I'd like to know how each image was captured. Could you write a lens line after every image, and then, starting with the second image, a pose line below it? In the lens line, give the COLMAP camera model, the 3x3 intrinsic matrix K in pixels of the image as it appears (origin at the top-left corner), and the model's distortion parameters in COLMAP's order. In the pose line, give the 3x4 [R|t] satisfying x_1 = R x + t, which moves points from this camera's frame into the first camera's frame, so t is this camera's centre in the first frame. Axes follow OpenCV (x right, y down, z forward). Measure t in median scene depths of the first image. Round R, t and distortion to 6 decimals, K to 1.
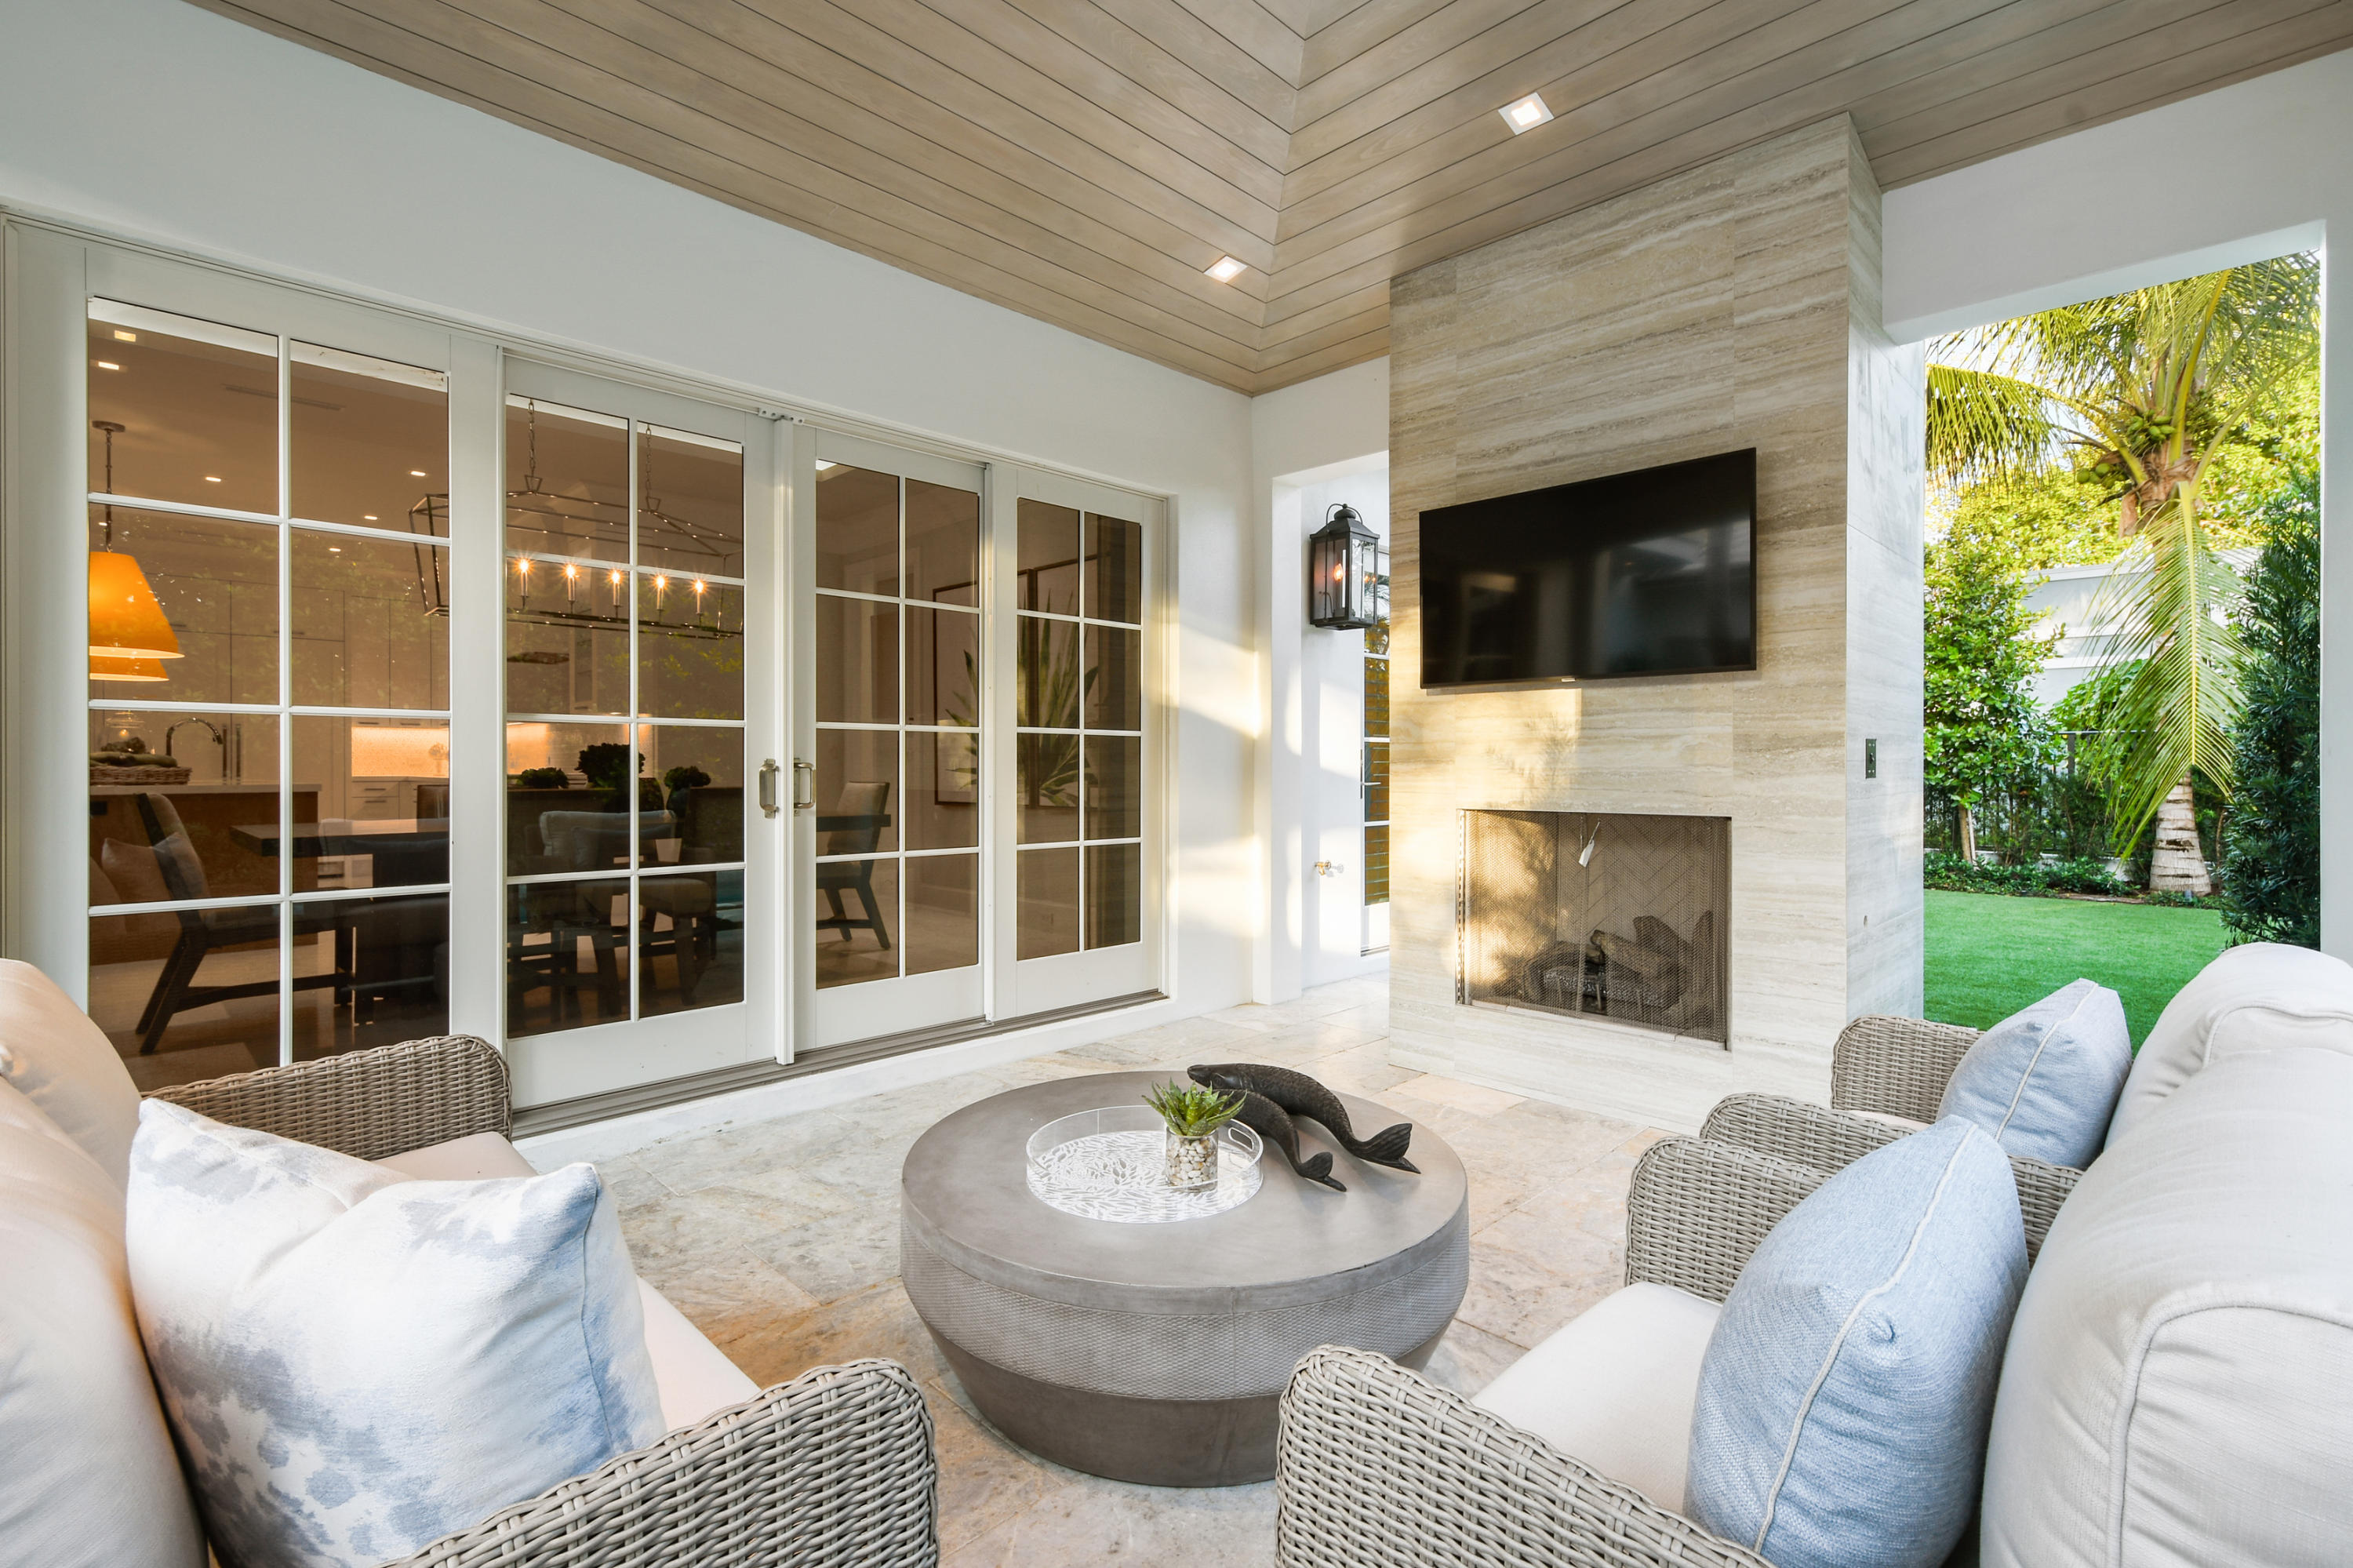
lens RADIAL K [[1054.0, 0, 1179.7], [0, 1054.0, 777.4], [0, 0, 1]] dist [0.000043, 0.000003]
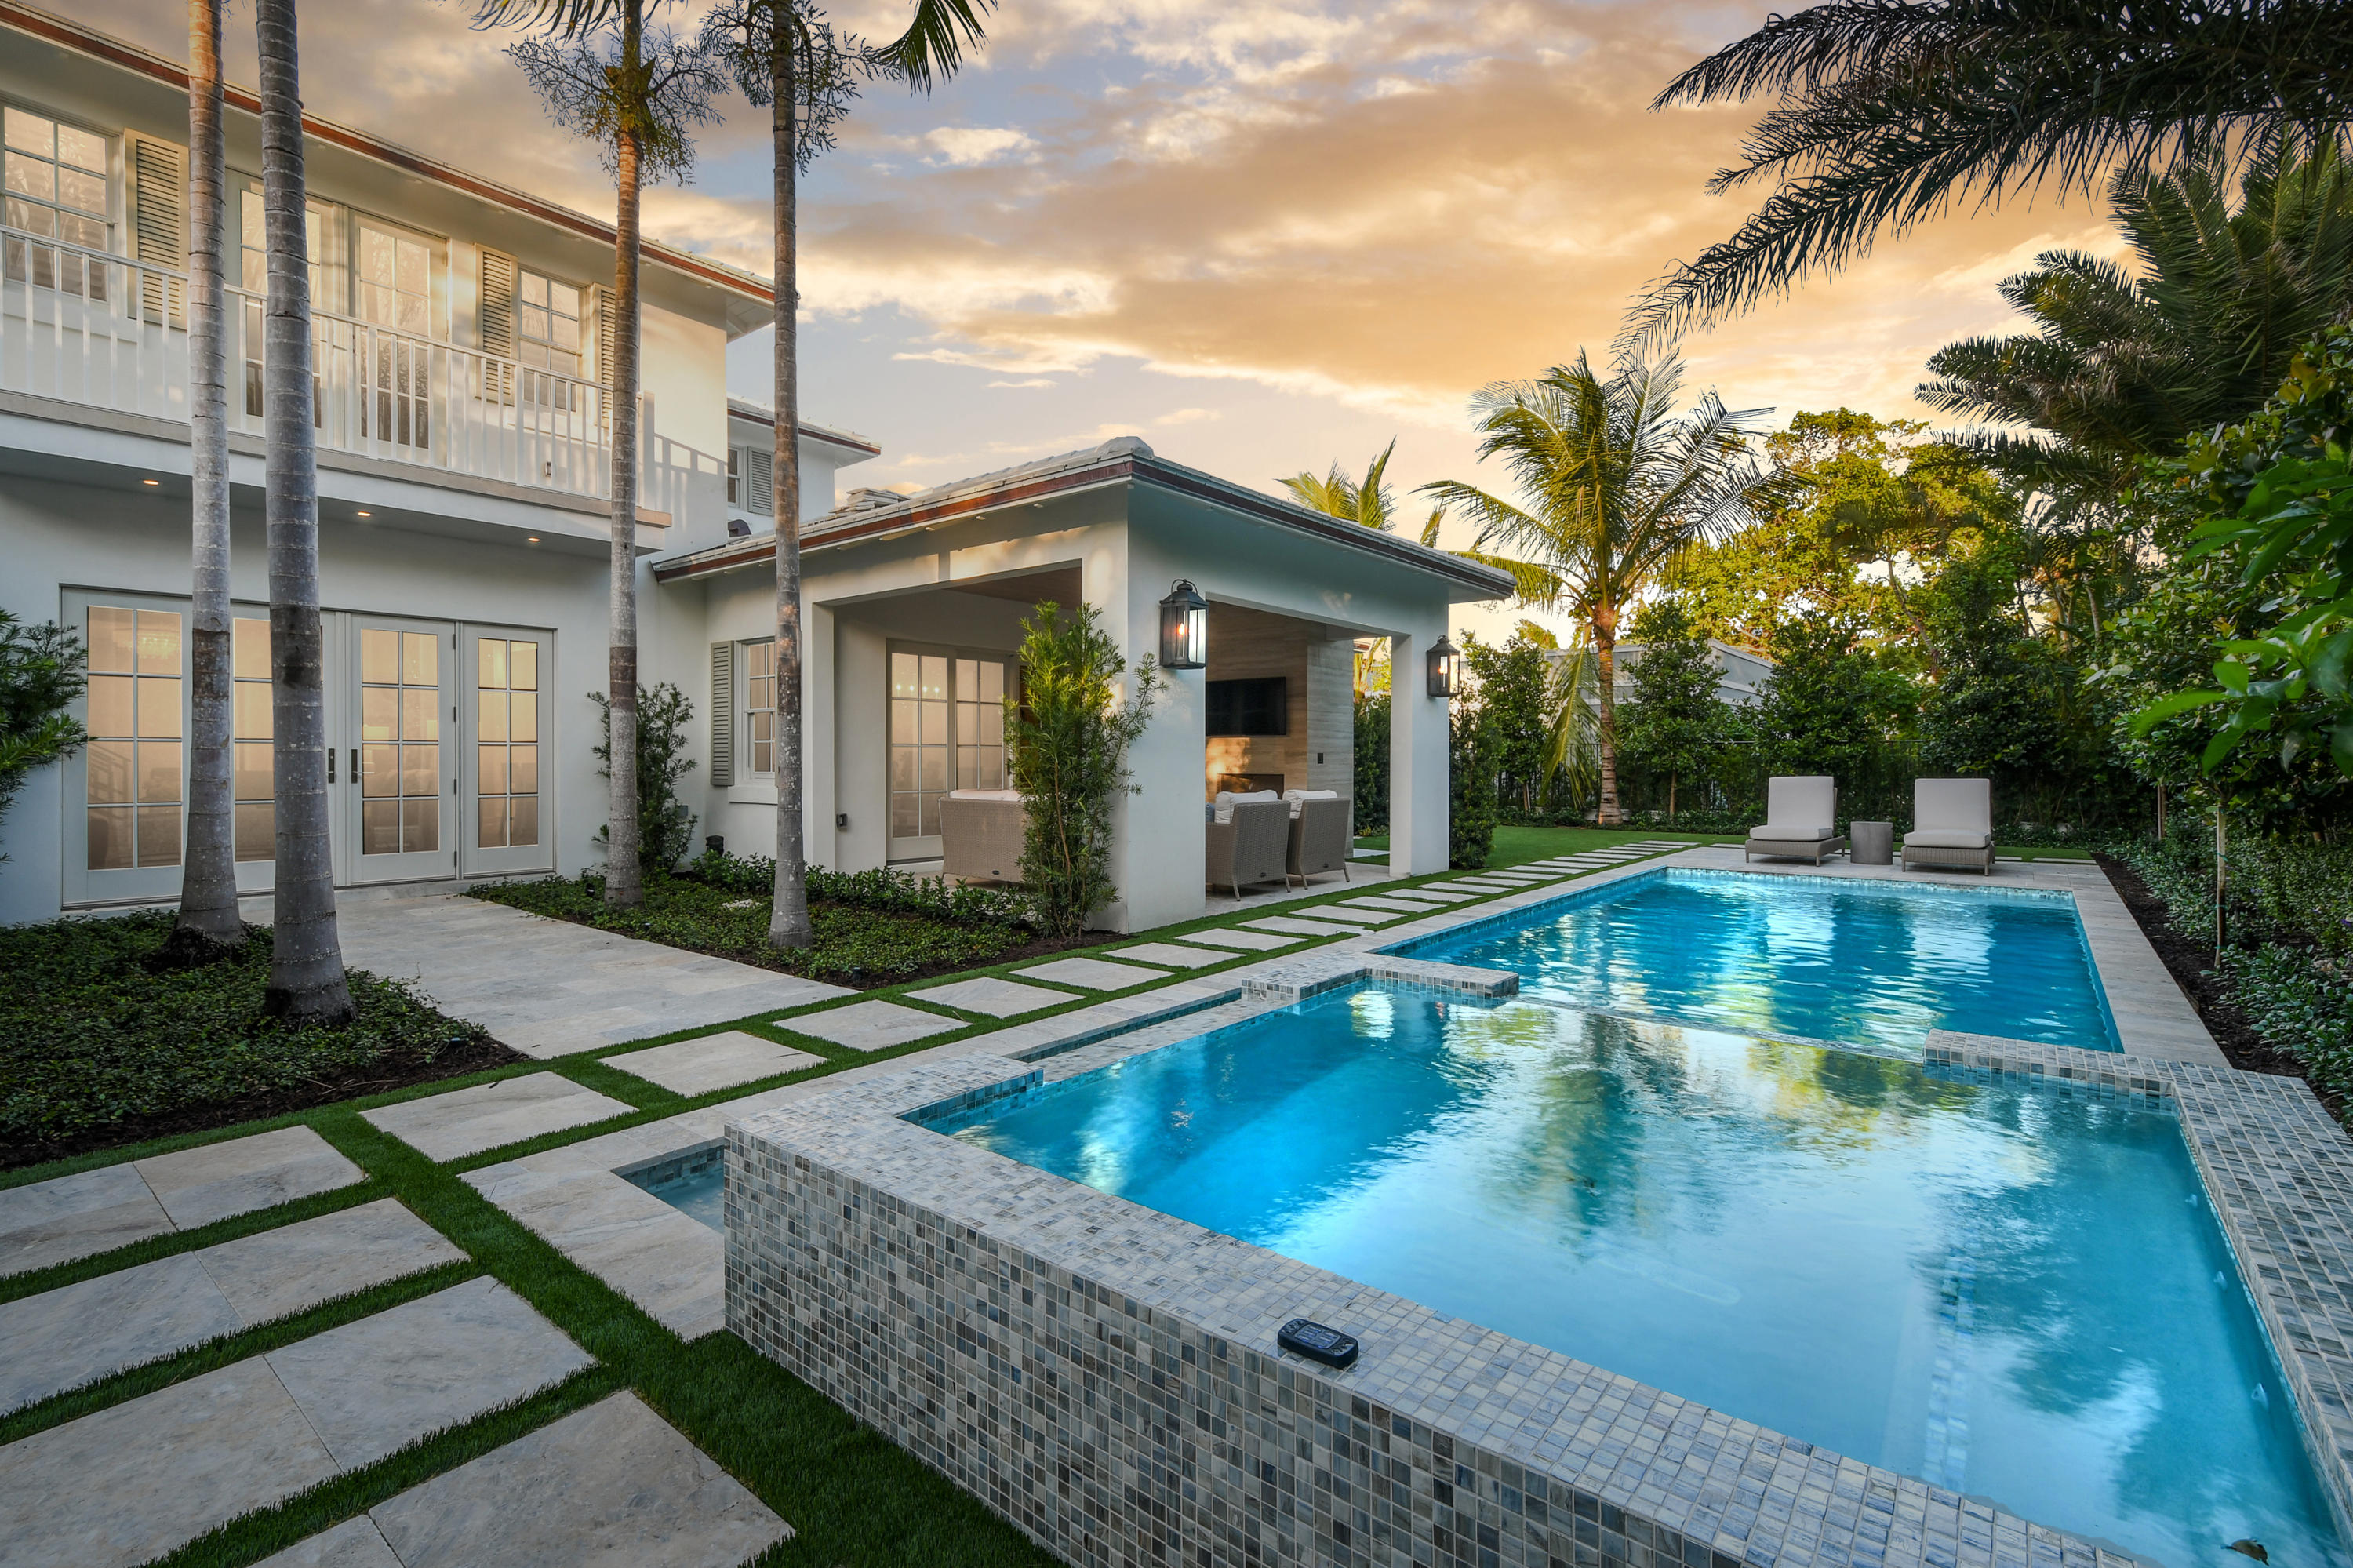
lens RADIAL K [[1054.0, 0, 1173.8], [0, 1054.0, 773.9], [0, 0, 1]] dist [0.000043, 0.000003]
pose [[0.994100, 0.002699, 0.108430, -0.240648], [-0.002947, 0.999993, 0.002130, 0.030204], [-0.108423, -0.002437, 0.994102, -2.453096]]
